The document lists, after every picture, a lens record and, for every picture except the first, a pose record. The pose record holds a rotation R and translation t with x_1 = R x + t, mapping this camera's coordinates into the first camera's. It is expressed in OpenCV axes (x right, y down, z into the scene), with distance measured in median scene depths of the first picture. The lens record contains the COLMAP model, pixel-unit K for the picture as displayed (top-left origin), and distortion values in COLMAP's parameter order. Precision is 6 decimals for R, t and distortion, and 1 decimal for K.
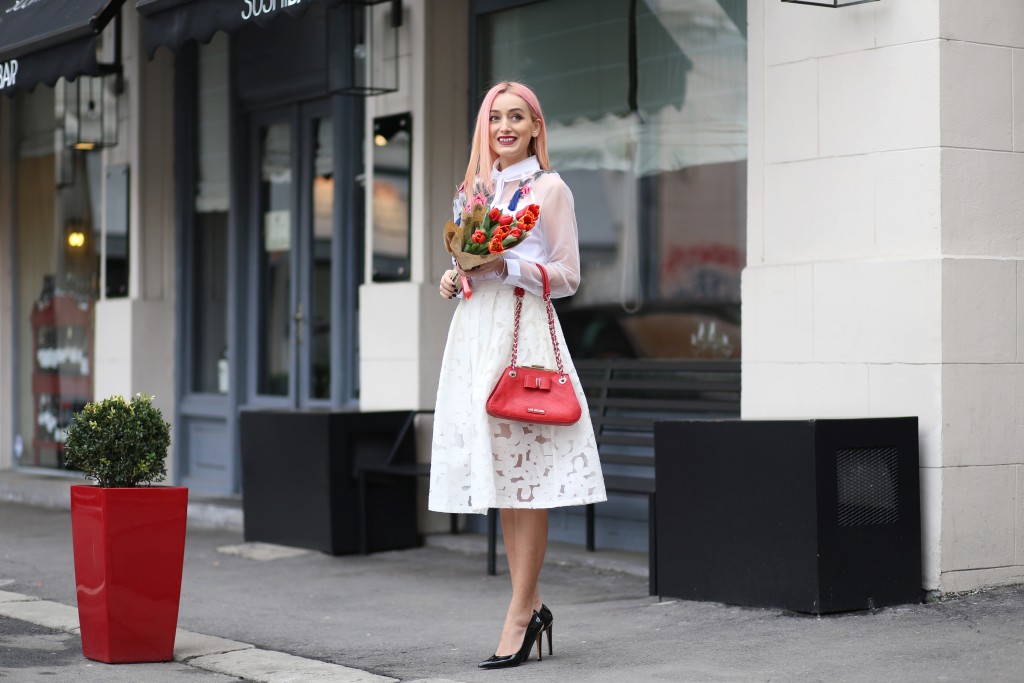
lens RADIAL K [[2497.7, 0, 612.9], [0, 2497.7, 341.8], [0, 0, 1]] dist [-0.033626, -0.596345]
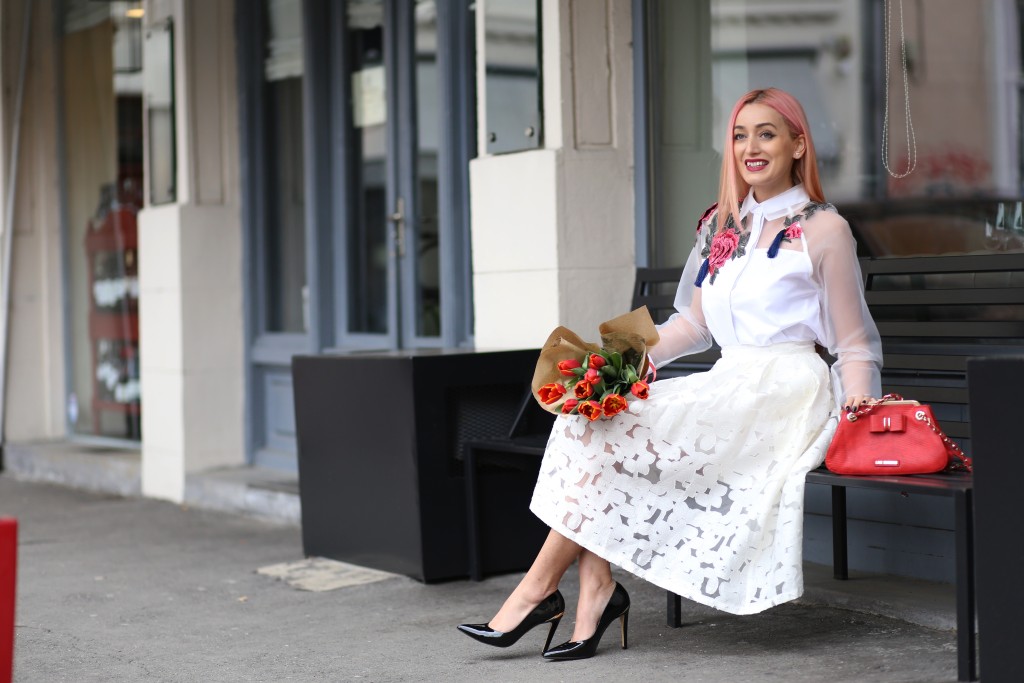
lens RADIAL K [[2651.5, 0, 512.0], [0, 2651.5, 341.5], [0, 0, 1]] dist [-0.041943, -0.320399]
pose [[0.992458, -0.022229, -0.120552, -0.011544], [0.025165, 0.999421, 0.022887, 0.013395], [0.119974, -0.025748, 0.992443, 0.455885]]
